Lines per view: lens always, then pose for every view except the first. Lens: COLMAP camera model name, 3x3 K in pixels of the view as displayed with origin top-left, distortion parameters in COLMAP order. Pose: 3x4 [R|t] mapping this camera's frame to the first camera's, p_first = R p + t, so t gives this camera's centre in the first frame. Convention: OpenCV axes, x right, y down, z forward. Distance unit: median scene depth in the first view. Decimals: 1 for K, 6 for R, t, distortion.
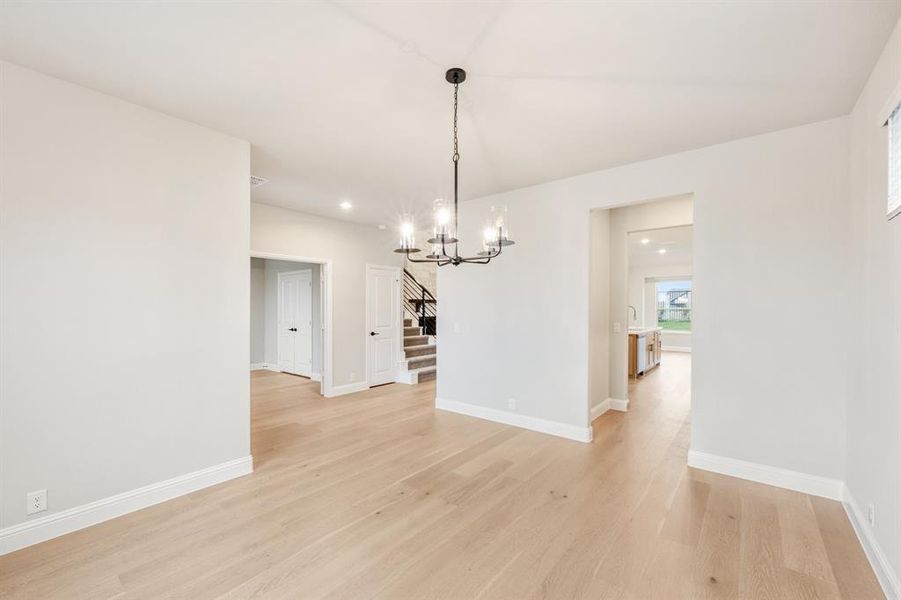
lens RADIAL K [[364.8, 0, 452.5], [0, 364.8, 307.4], [0, 0, 1]] dist [0.000103, 0.000120]
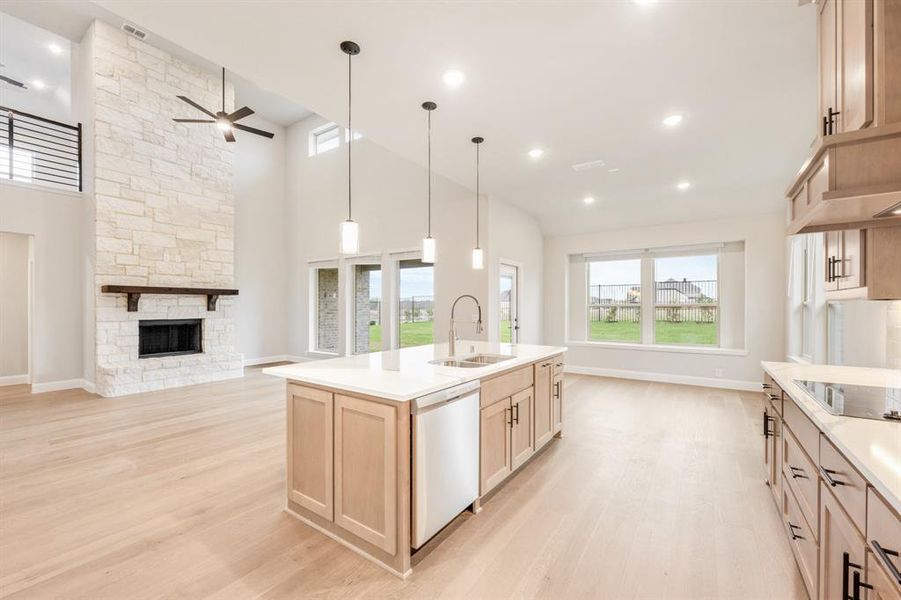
lens RADIAL K [[364.8, 0, 452.5], [0, 364.8, 307.4], [0, 0, 1]] dist [0.000103, 0.000120]
pose [[0.996949, 0.001919, 0.078034, 1.145953], [-0.002411, 0.999978, 0.006214, 0.011432], [-0.078021, -0.006383, 0.996931, 1.647215]]
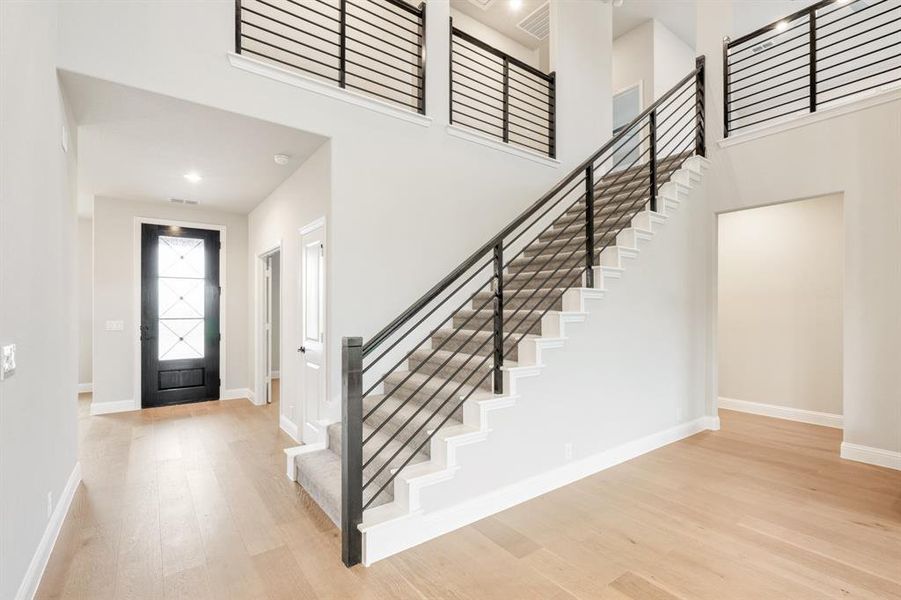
lens RADIAL K [[409.4, 0, 450.4], [0, 409.4, 307.9], [0, 0, 1]] dist [-0.000126, 0.000005]
pose [[-0.247526, -0.000407, -0.968881, 0.676542], [0.001047, 0.999999, -0.000688, 0.012837], [0.968881, -0.001184, -0.247525, 2.770793]]
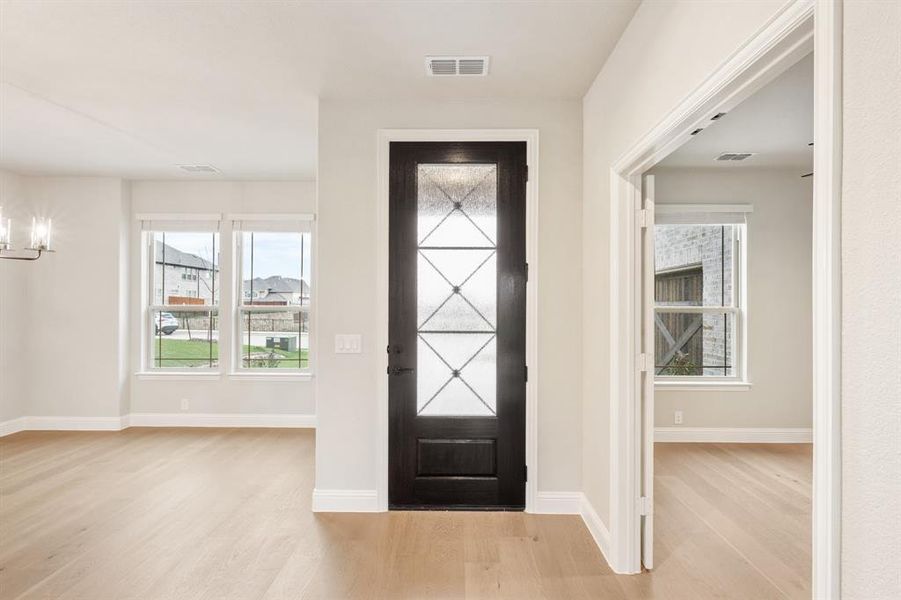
lens RADIAL K [[434.4, 0, 452.0], [0, 434.4, 303.5], [0, 0, 1]] dist [0.003270, 0.000655]
pose [[-0.785827, -0.004546, -0.618430, -0.217832], [-0.002048, 0.999987, -0.004749, 0.000711], [0.618444, -0.002465, -0.785825, 1.878481]]
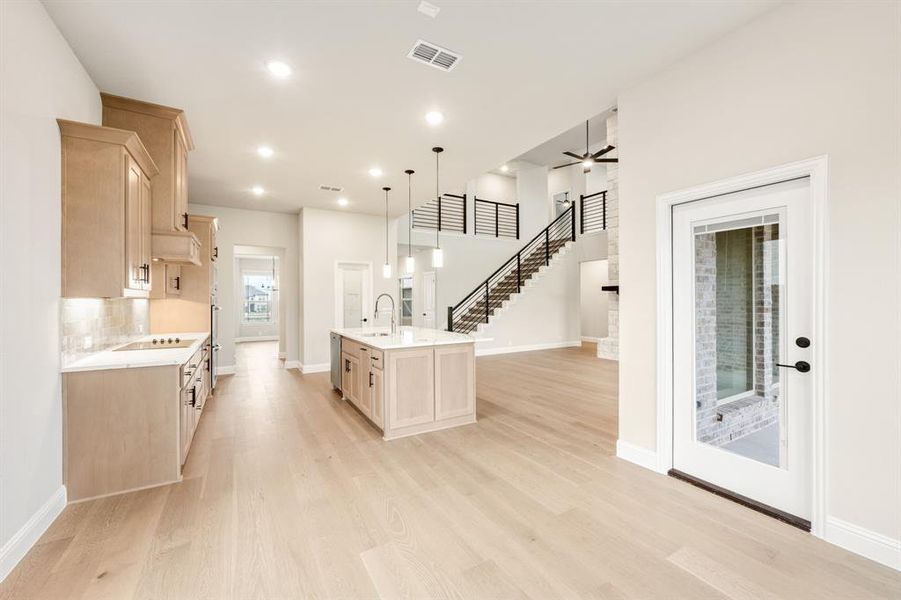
lens RADIAL K [[361.0, 0, 450.5], [0, 361.0, 300.0], [0, 0, 1]] dist [0.000008, 0.000029]
pose [[-0.347208, 0.002019, -0.937786, 2.558062], [0.007804, 0.999969, -0.000736, 0.013350], [0.937756, -0.007574, -0.347213, 3.370845]]
